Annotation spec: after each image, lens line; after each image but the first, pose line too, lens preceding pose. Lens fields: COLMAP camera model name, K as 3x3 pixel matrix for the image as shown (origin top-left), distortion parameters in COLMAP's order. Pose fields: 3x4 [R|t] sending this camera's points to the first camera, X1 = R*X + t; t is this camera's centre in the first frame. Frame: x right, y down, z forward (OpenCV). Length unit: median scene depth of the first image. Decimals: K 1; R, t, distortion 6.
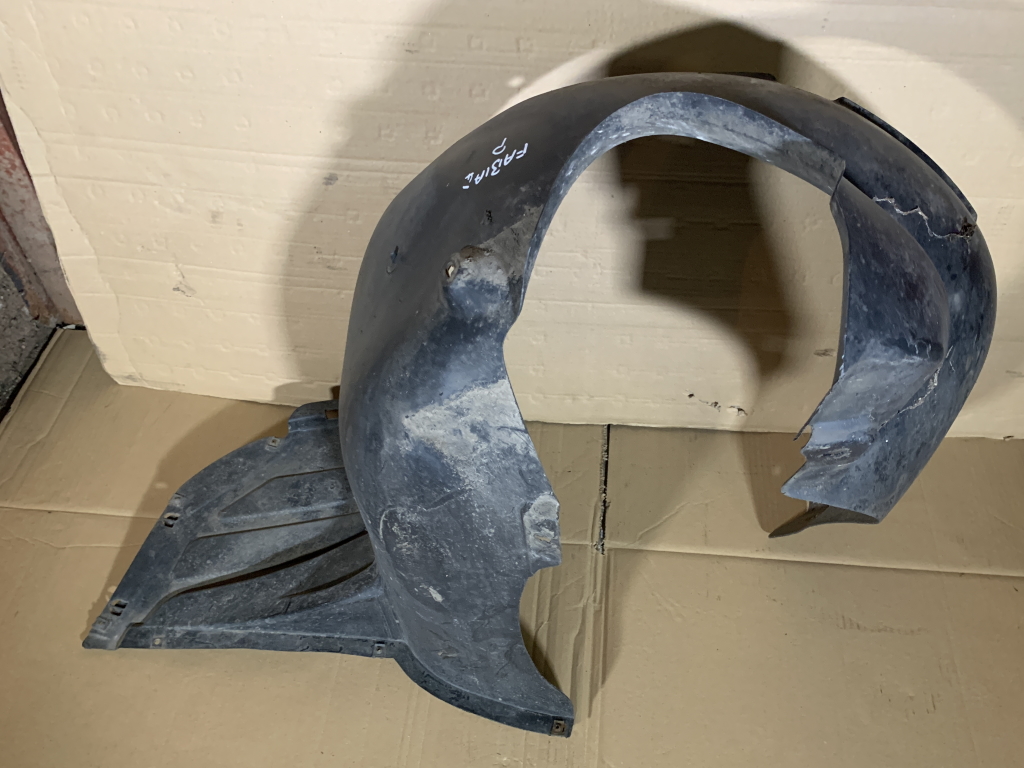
lens RADIAL K [[759.5, 0, 512.0], [0, 759.5, 384.0], [0, 0, 1]] dist [-0.000238, -0.002528]
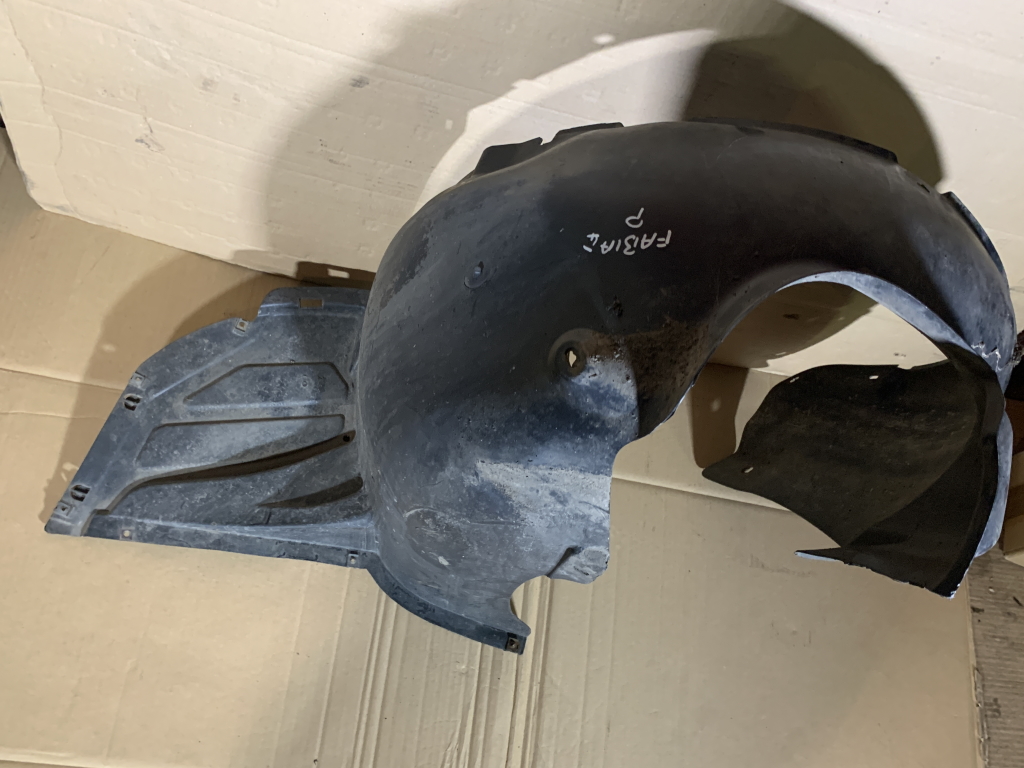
lens RADIAL K [[750.1, 0, 512.0], [0, 750.1, 384.0], [0, 0, 1]] dist [0.004619, -0.006473]
pose [[0.973036, 0.125586, 0.193465, -0.176535], [-0.176986, 0.944398, 0.277107, -0.194462], [-0.147907, -0.303876, 0.941160, 0.051813]]
